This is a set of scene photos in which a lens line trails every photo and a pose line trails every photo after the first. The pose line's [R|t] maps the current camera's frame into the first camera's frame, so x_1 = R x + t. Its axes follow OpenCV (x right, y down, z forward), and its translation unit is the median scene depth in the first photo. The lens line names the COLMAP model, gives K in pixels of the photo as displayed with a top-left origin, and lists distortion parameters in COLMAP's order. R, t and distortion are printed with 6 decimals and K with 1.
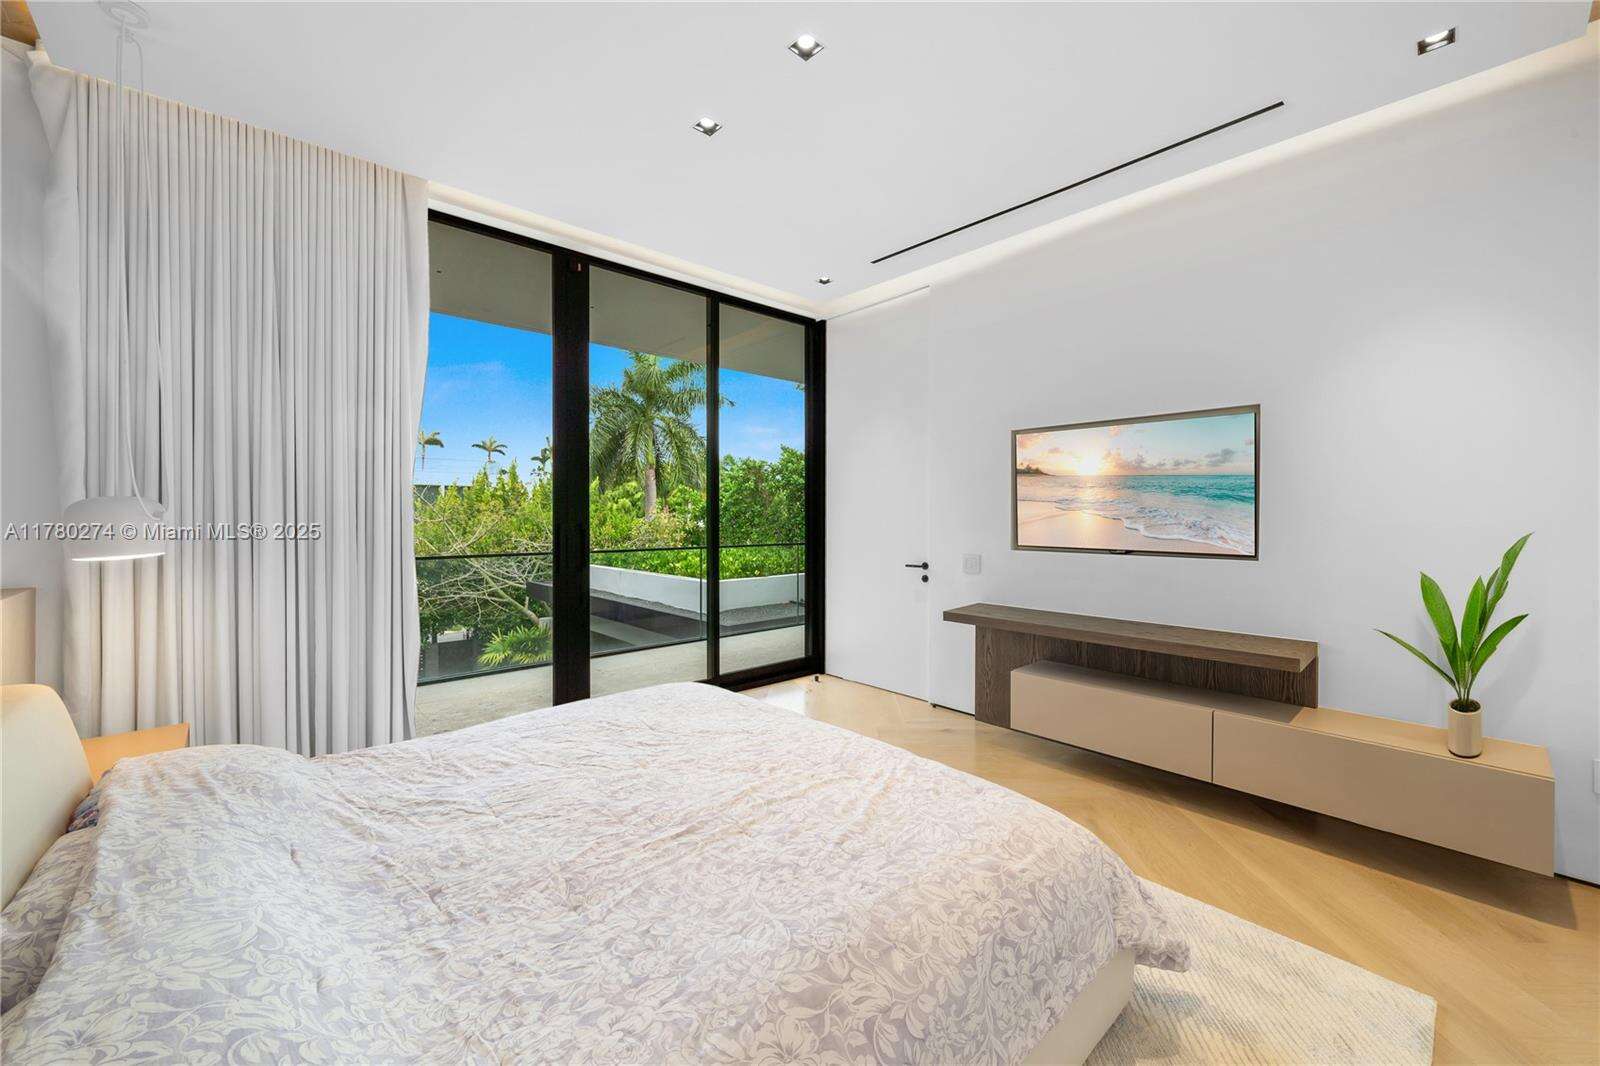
lens RADIAL K [[615.0, 0, 797.4], [0, 615.0, 516.6], [0, 0, 1]] dist [-0.004303, 0.000190]
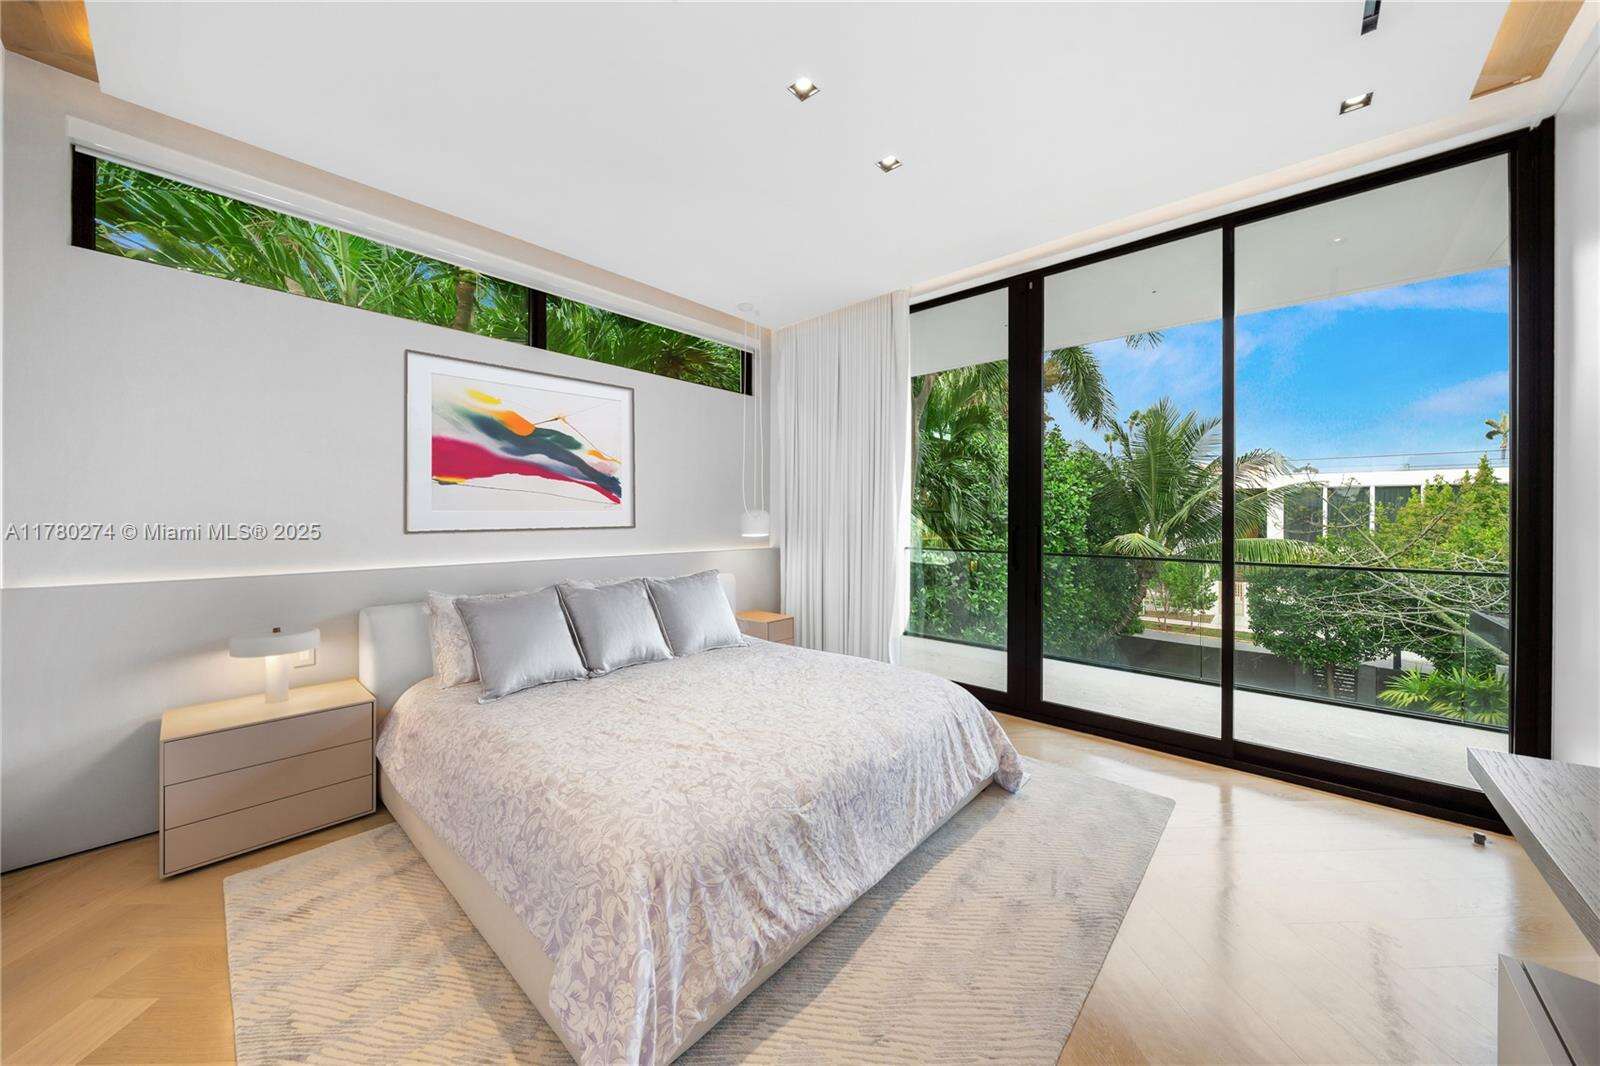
lens RADIAL K [[557.7, 0, 802.4], [0, 557.7, 523.8], [0, 0, 1]] dist [-0.000265, -0.000355]
pose [[0.112022, 0.011162, -0.993643, 1.103491], [-0.007597, 0.999917, 0.010376, -0.003177], [0.993677, 0.006387, 0.112098, 0.984600]]
